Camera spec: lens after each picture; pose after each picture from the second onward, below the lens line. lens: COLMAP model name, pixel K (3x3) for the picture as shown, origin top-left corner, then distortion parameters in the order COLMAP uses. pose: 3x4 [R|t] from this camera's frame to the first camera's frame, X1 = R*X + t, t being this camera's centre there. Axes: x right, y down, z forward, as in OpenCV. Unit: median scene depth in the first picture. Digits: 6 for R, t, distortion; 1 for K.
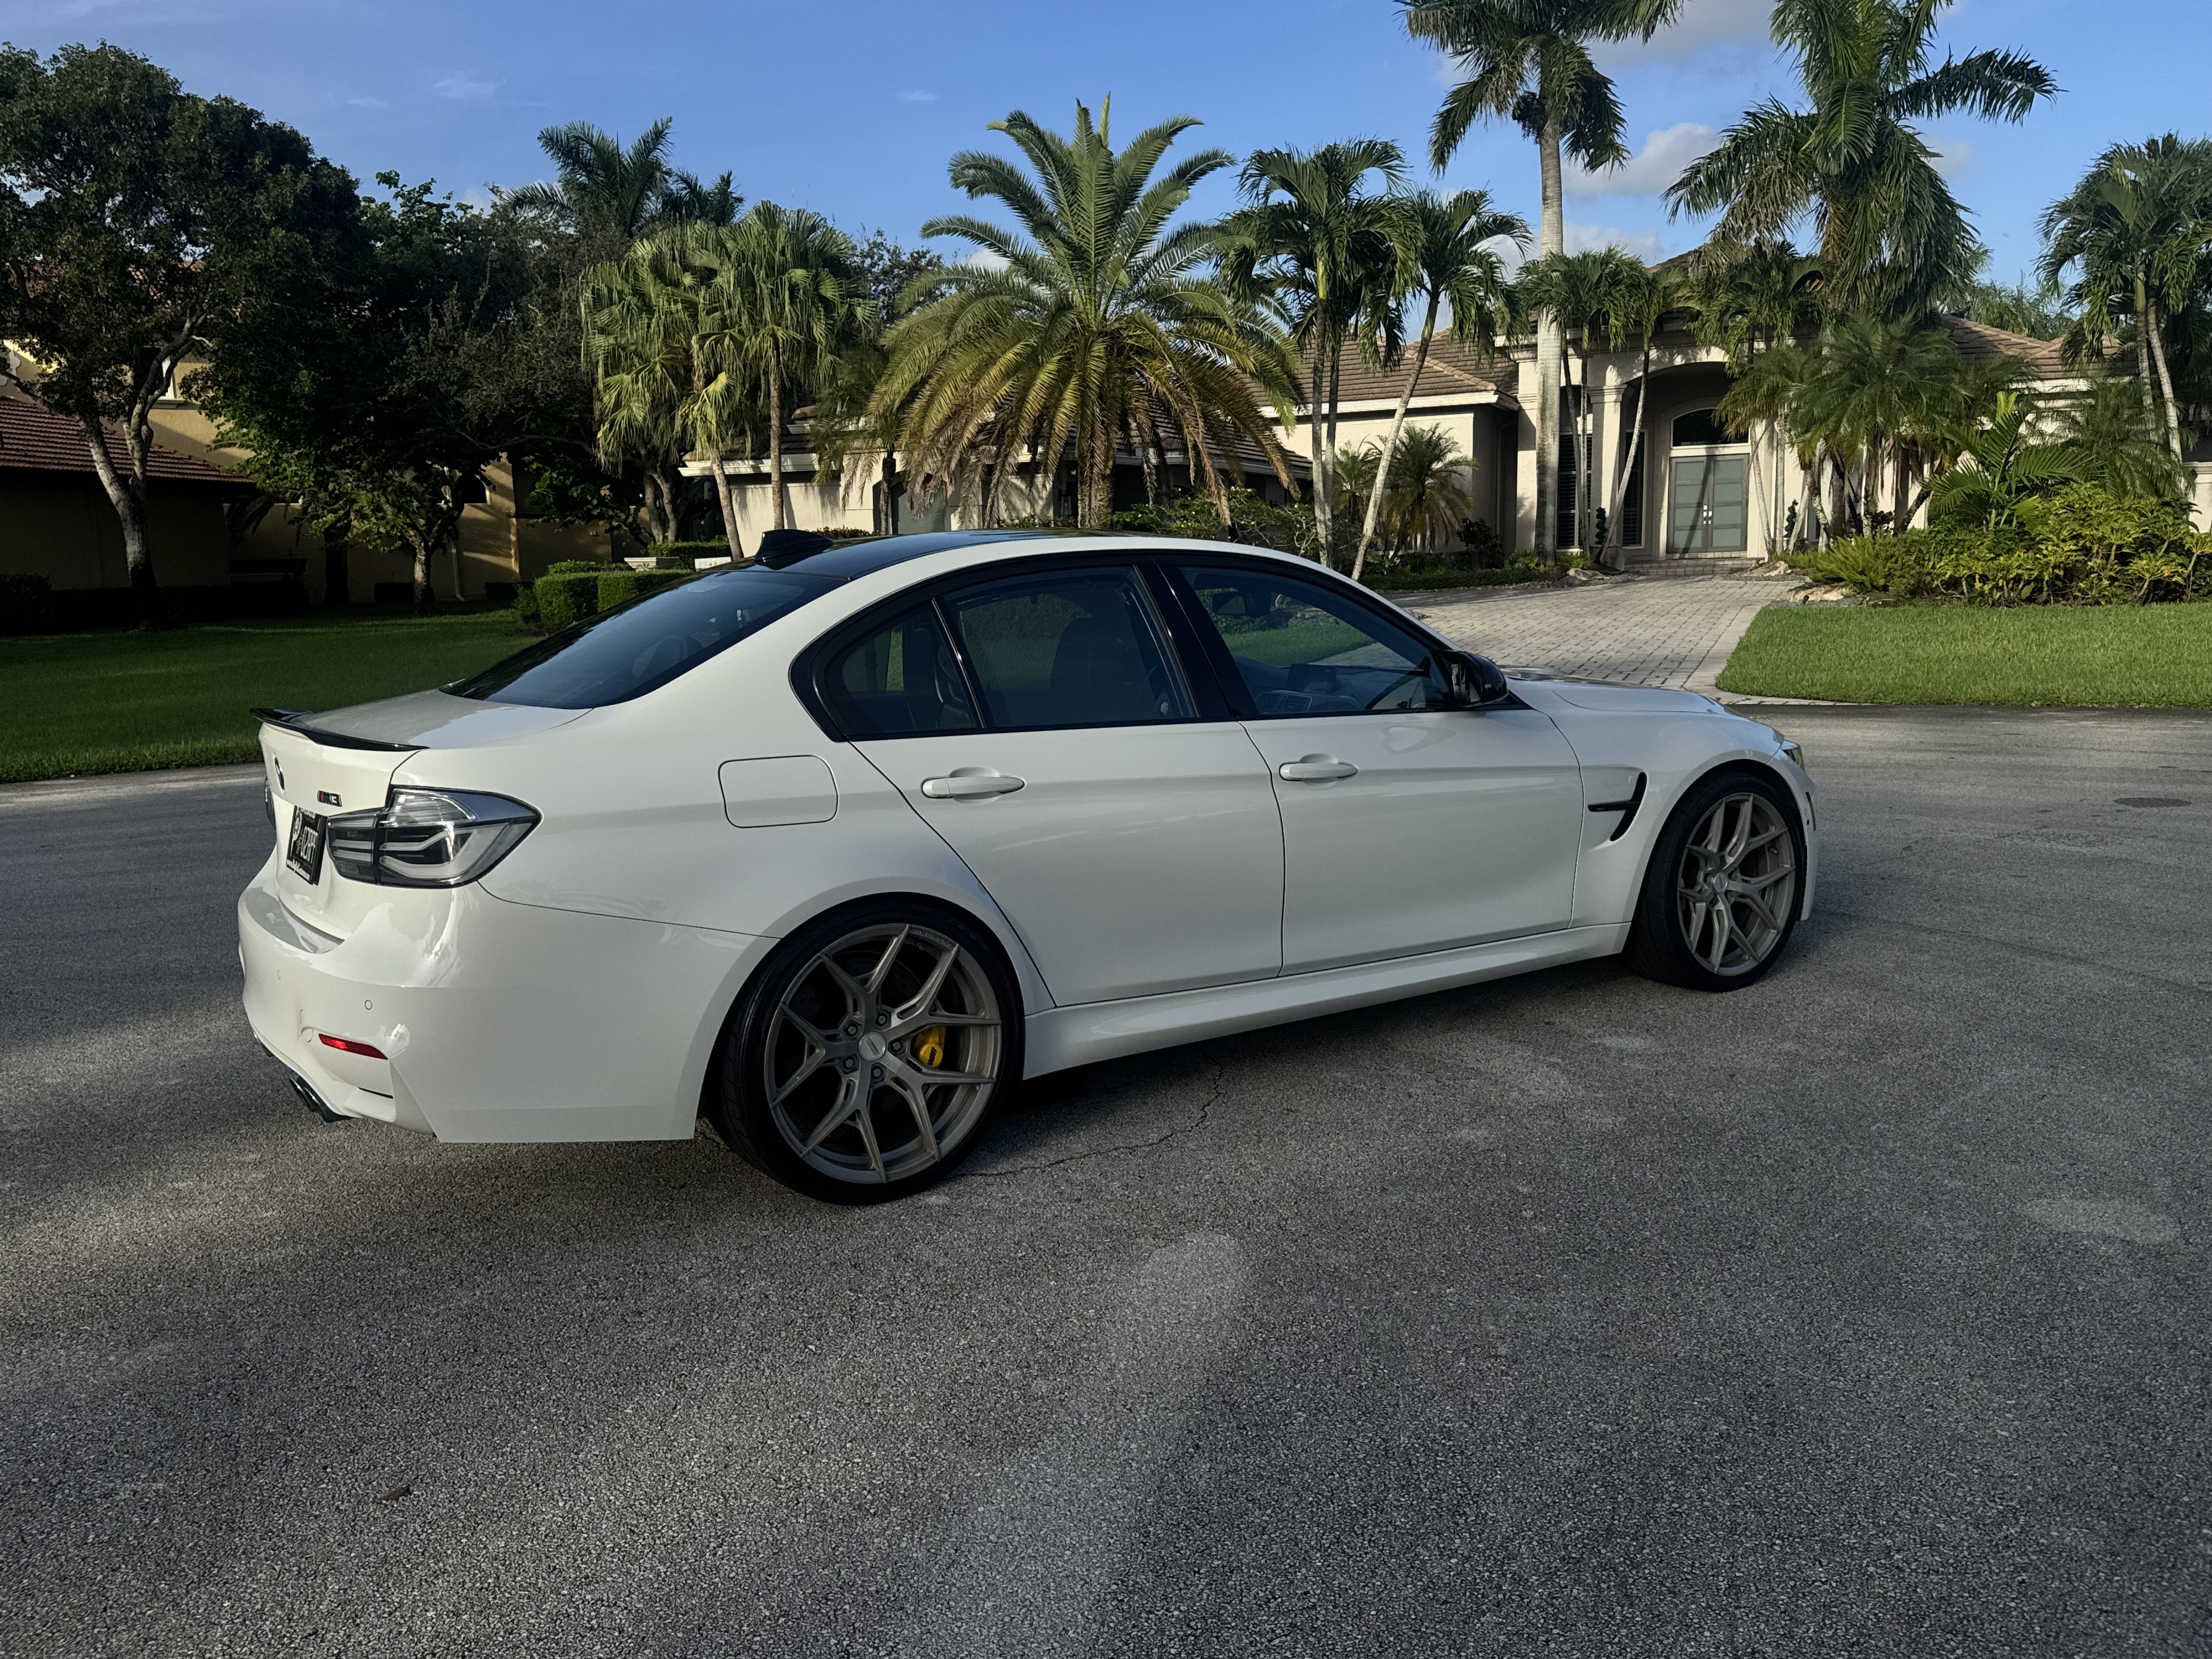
lens RADIAL K [[1737.3, 0, 1051.1], [0, 1737.3, 878.6], [0, 0, 1]] dist [0.000943, -0.040818]
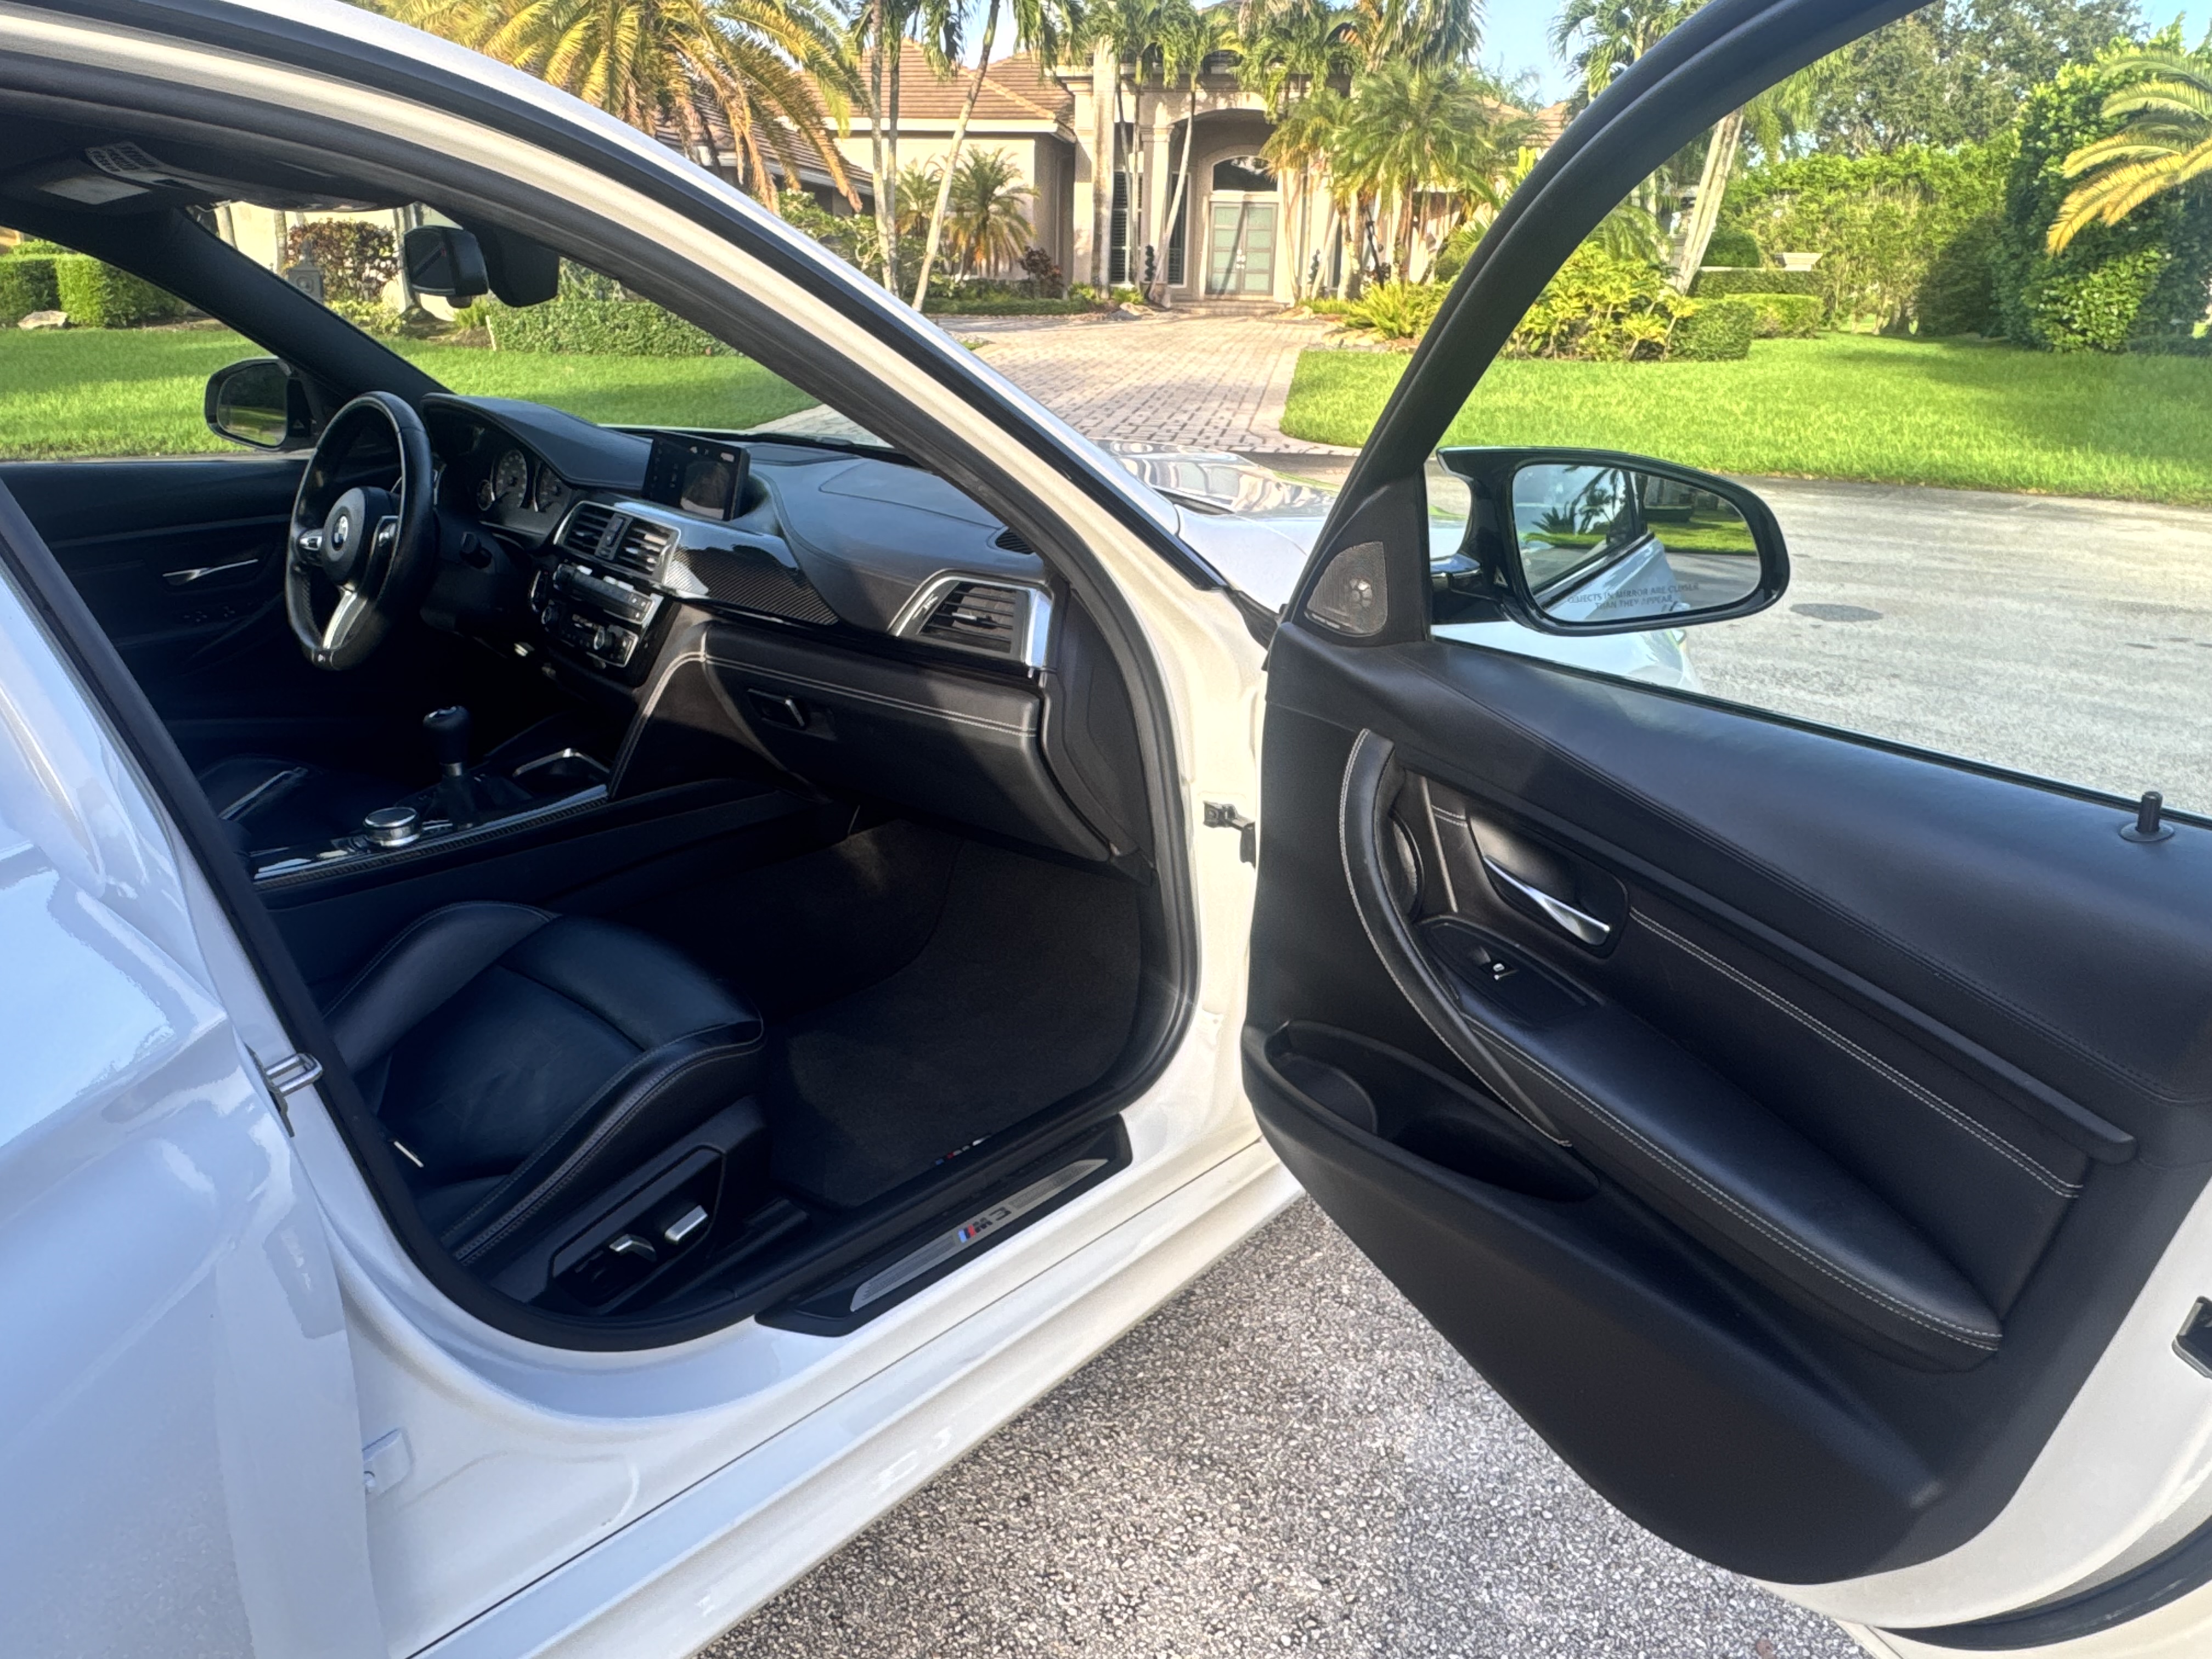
lens RADIAL K [[1462.3, 0, 1086.3], [0, 1462.3, 839.8], [0, 0, 1]] dist [-0.030231, 0.012504]
pose [[0.962346, -0.045248, 0.268037, 0.031393], [-0.003862, 0.983673, 0.179925, -0.020755], [-0.271802, -0.174185, 0.946458, 0.140403]]
